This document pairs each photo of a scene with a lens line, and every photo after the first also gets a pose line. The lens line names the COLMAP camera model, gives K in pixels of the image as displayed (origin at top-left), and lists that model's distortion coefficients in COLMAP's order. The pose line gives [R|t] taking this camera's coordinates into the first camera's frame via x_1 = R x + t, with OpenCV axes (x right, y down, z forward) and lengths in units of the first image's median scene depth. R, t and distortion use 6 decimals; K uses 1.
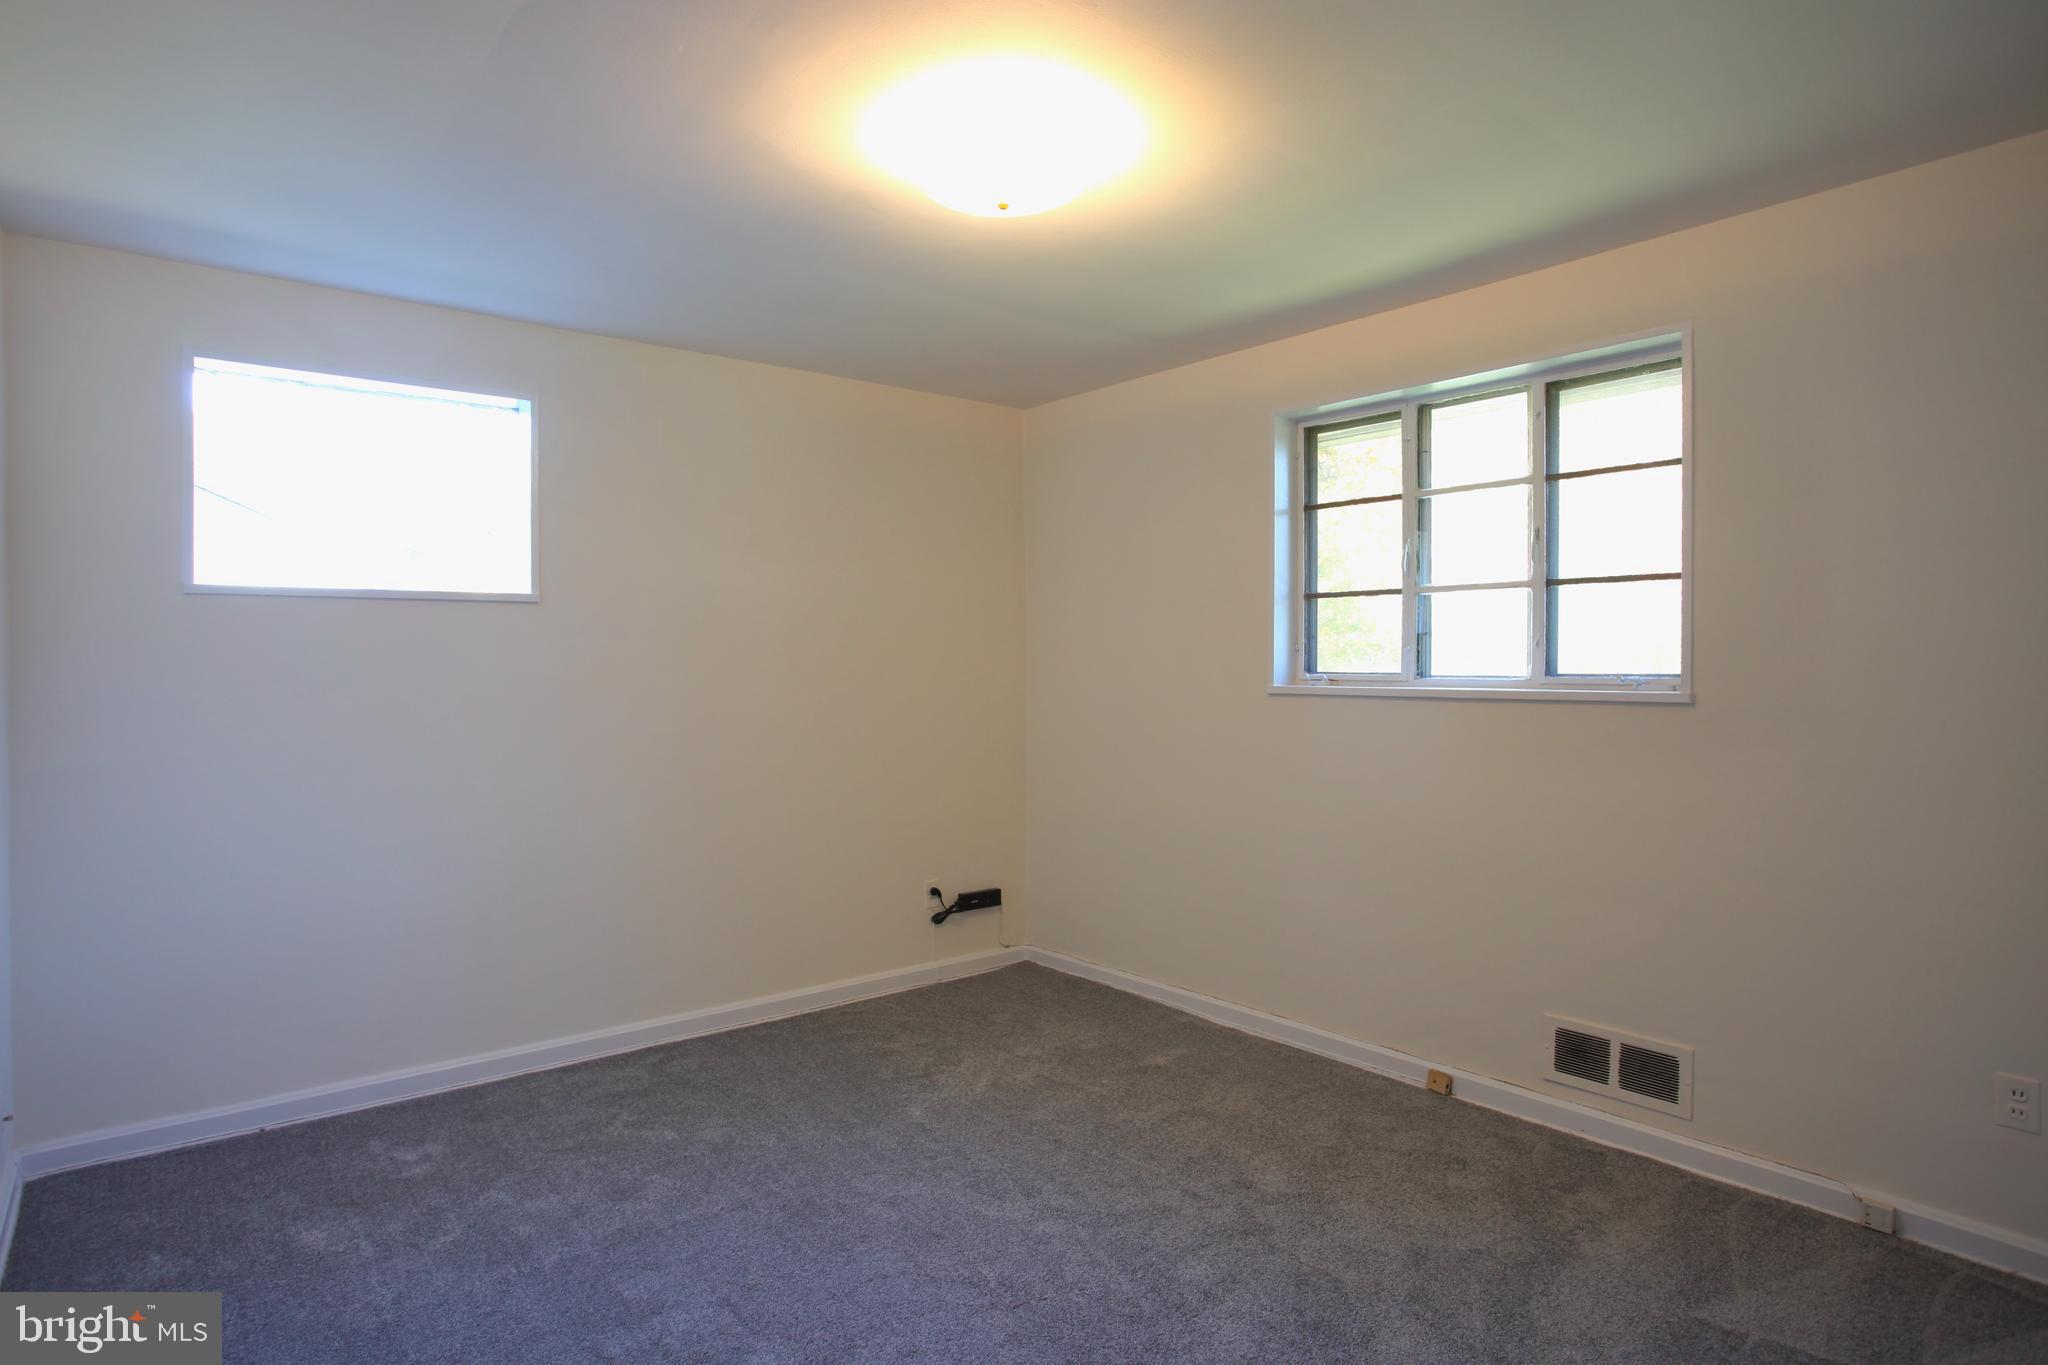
lens RADIAL K [[1107.7, 0, 1015.6], [0, 1107.7, 678.0], [0, 0, 1]] dist [-0.039919, 0.008815]
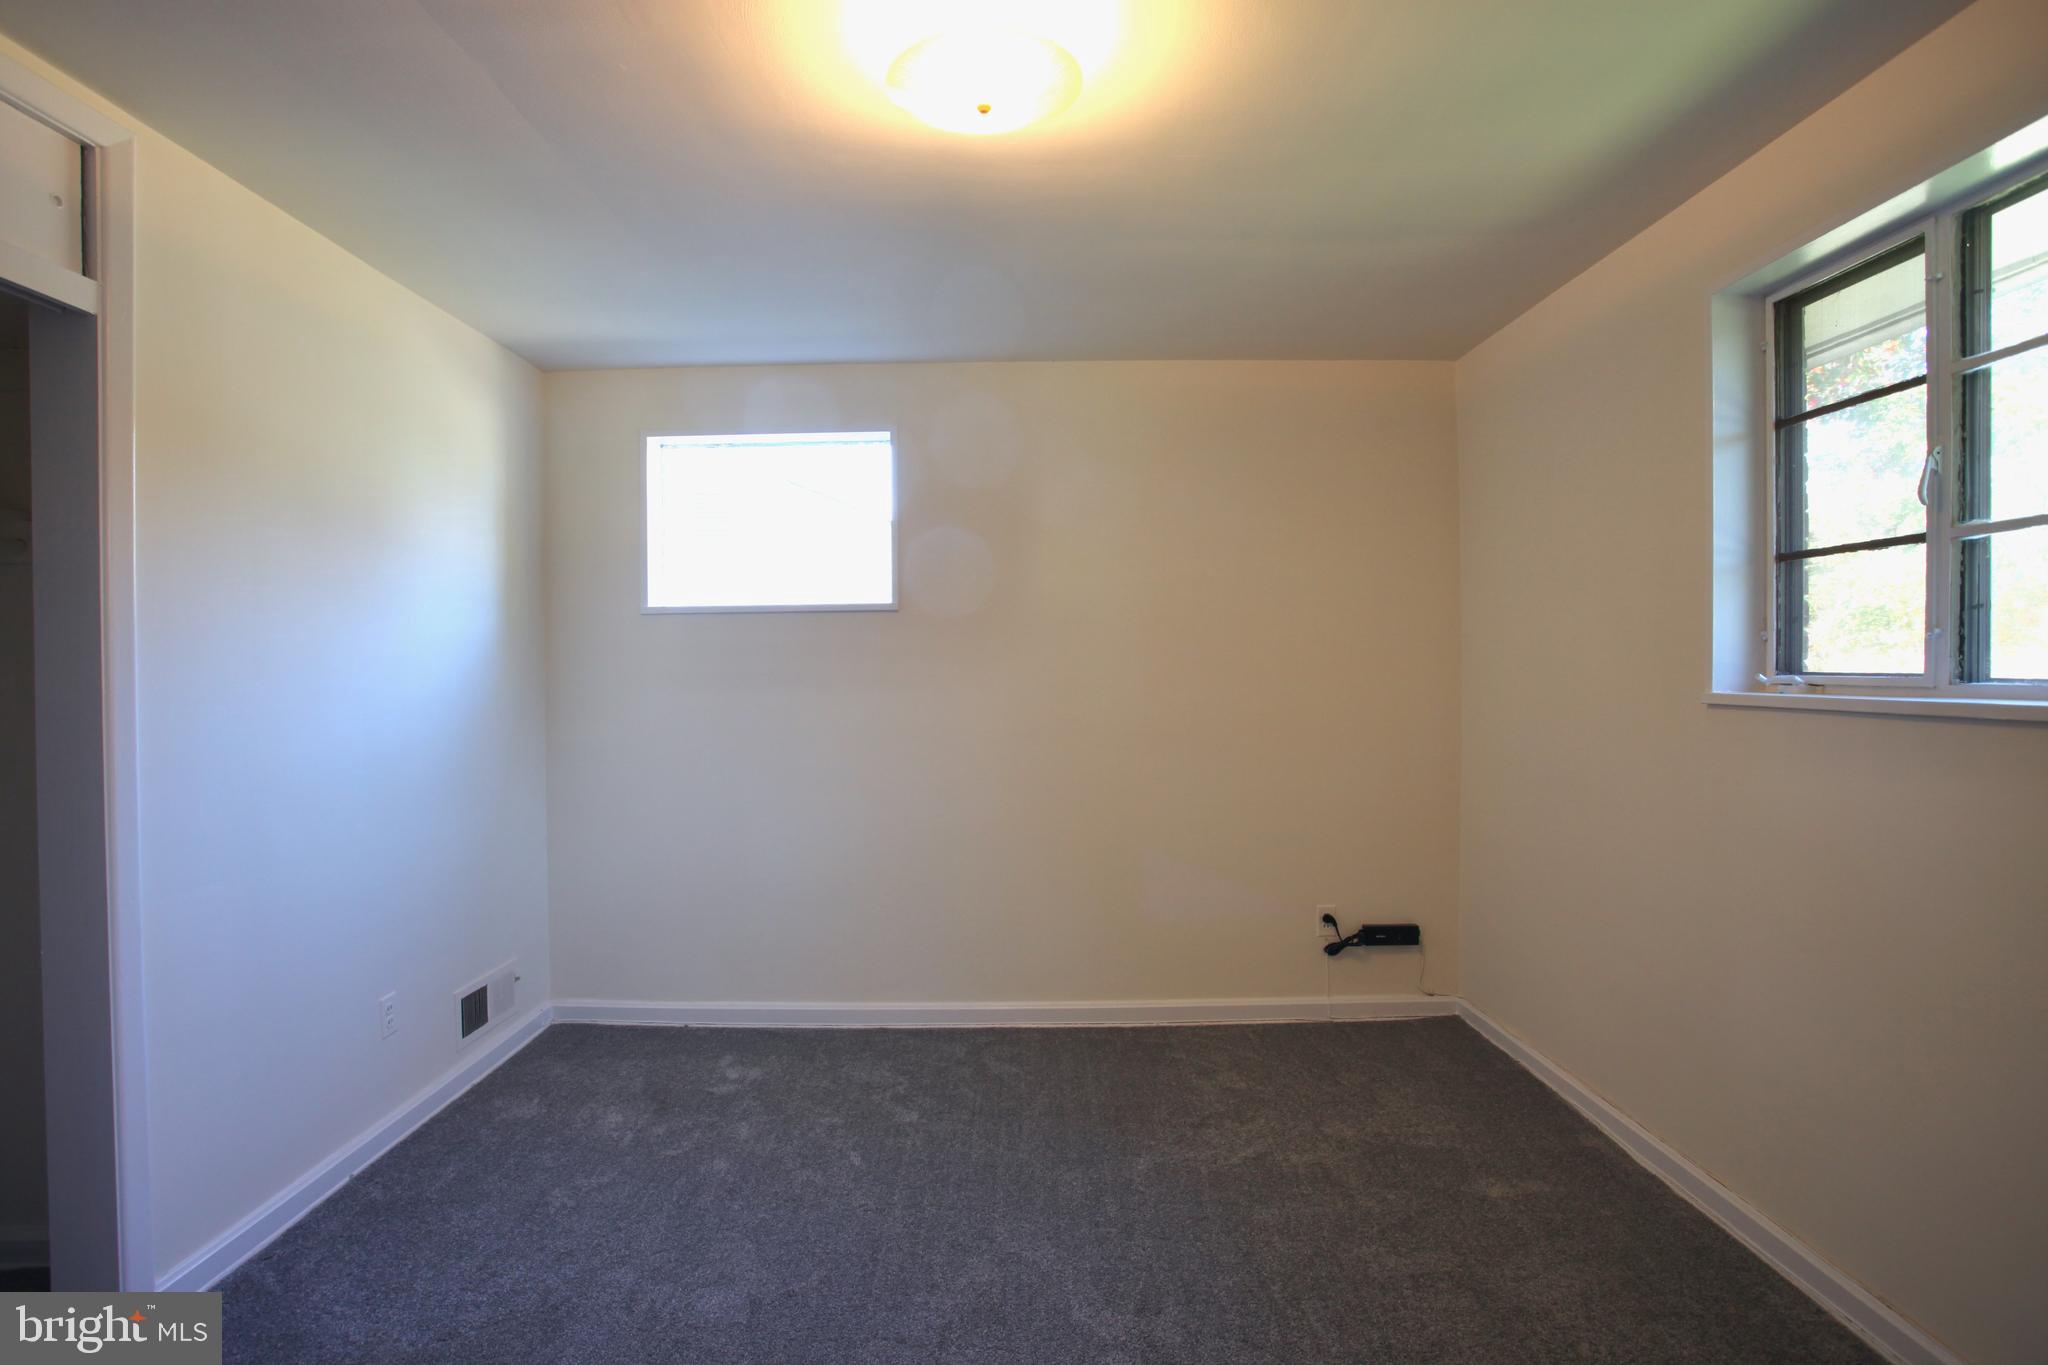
lens RADIAL K [[1004.9, 0, 1005.6], [0, 1004.9, 676.6], [0, 0, 1]] dist [-0.054551, 0.023028]
pose [[0.772478, 0.002191, -0.635038, 0.289173], [-0.001515, 0.999998, 0.001608, -0.003060], [0.635040, -0.000280, 0.772480, 0.265922]]
